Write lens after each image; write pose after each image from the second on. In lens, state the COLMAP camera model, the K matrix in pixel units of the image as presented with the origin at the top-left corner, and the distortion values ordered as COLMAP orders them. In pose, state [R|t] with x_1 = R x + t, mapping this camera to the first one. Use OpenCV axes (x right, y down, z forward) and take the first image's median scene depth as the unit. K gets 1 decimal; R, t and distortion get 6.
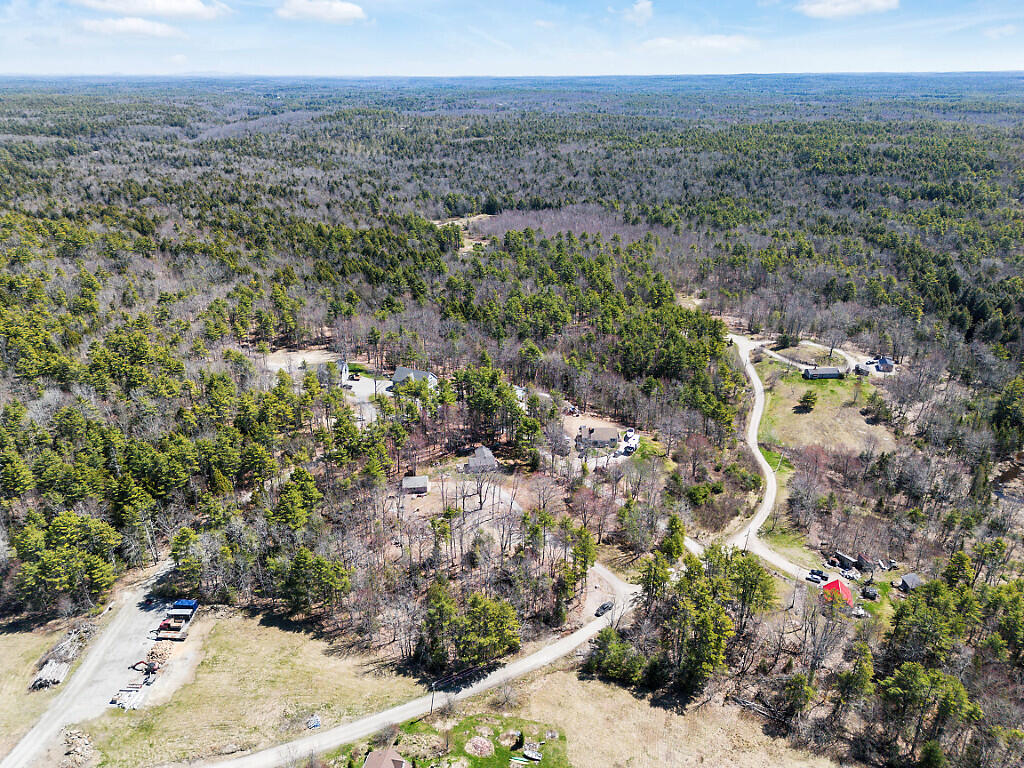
lens RADIAL K [[729.8, 0, 525.2], [0, 729.8, 381.4], [0, 0, 1]] dist [0.057000, -0.057087]
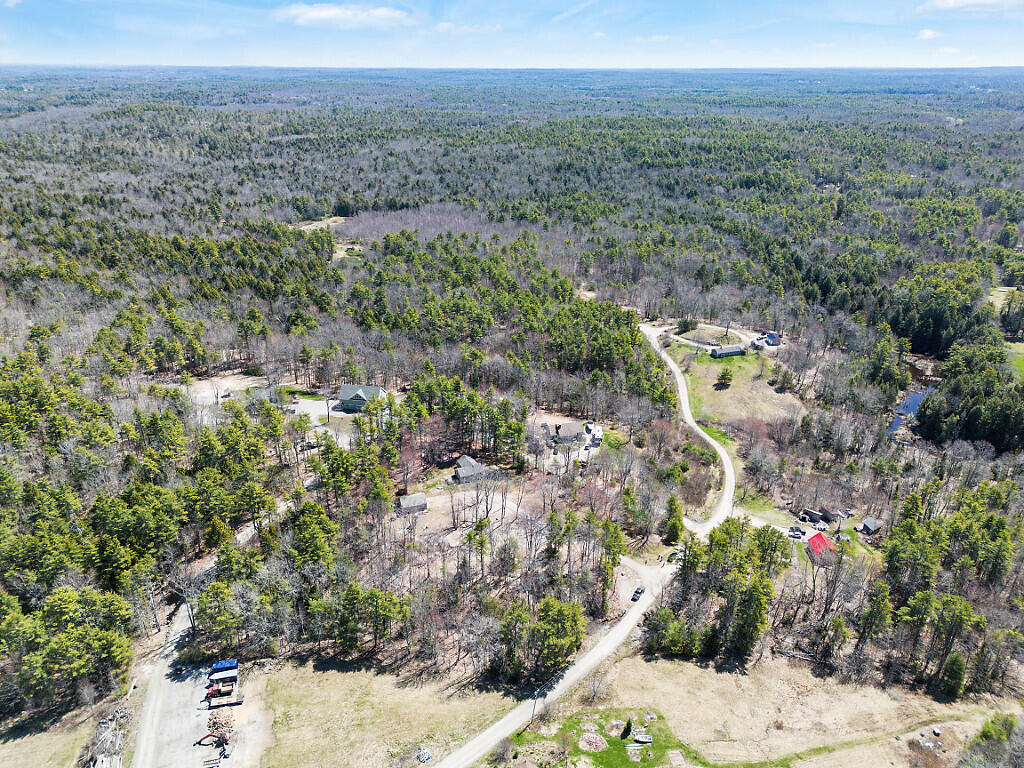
lens RADIAL K [[729.8, 0, 525.2], [0, 729.8, 381.4], [0, 0, 1]] dist [0.057000, -0.057087]
pose [[0.963219, -0.099276, 0.249705, -0.164495], [0.097070, 0.995052, 0.021167, -0.019001], [-0.250571, 0.003851, 0.968091, 0.007314]]
